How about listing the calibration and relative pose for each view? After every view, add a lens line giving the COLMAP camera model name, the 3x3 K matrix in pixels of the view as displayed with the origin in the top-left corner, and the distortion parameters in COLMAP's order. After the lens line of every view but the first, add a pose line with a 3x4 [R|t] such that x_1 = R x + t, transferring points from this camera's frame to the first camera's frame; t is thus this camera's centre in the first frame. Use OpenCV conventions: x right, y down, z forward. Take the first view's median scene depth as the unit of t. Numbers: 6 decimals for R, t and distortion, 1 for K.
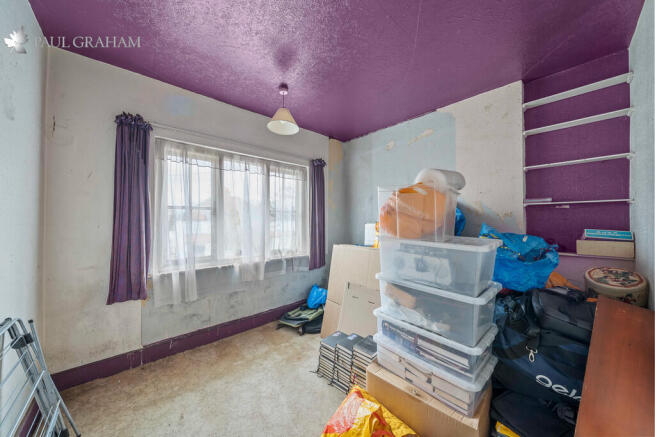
lens RADIAL K [[225.3, 0, 332.1], [0, 225.3, 217.4], [0, 0, 1]] dist [-0.002494, -0.000107]
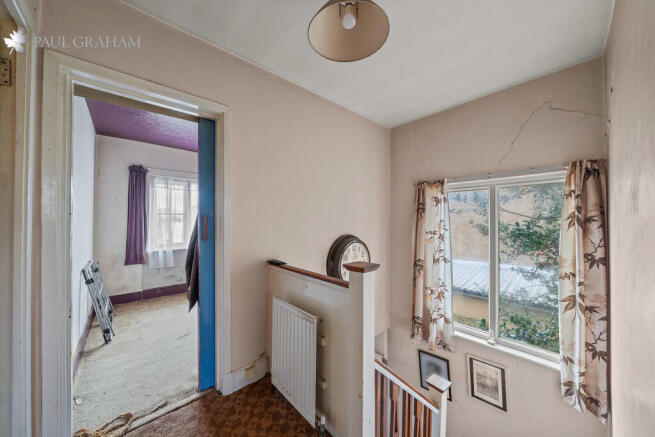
lens RADIAL K [[225.3, 0, 323.2], [0, 225.3, 219.1], [0, 0, 1]] dist [-0.002494, -0.000107]
pose [[0.999768, 0.001251, -0.021515, 0.639905], [-0.001213, 0.999998, 0.001741, -0.008751], [0.021517, -0.001714, 0.999767, -0.768176]]
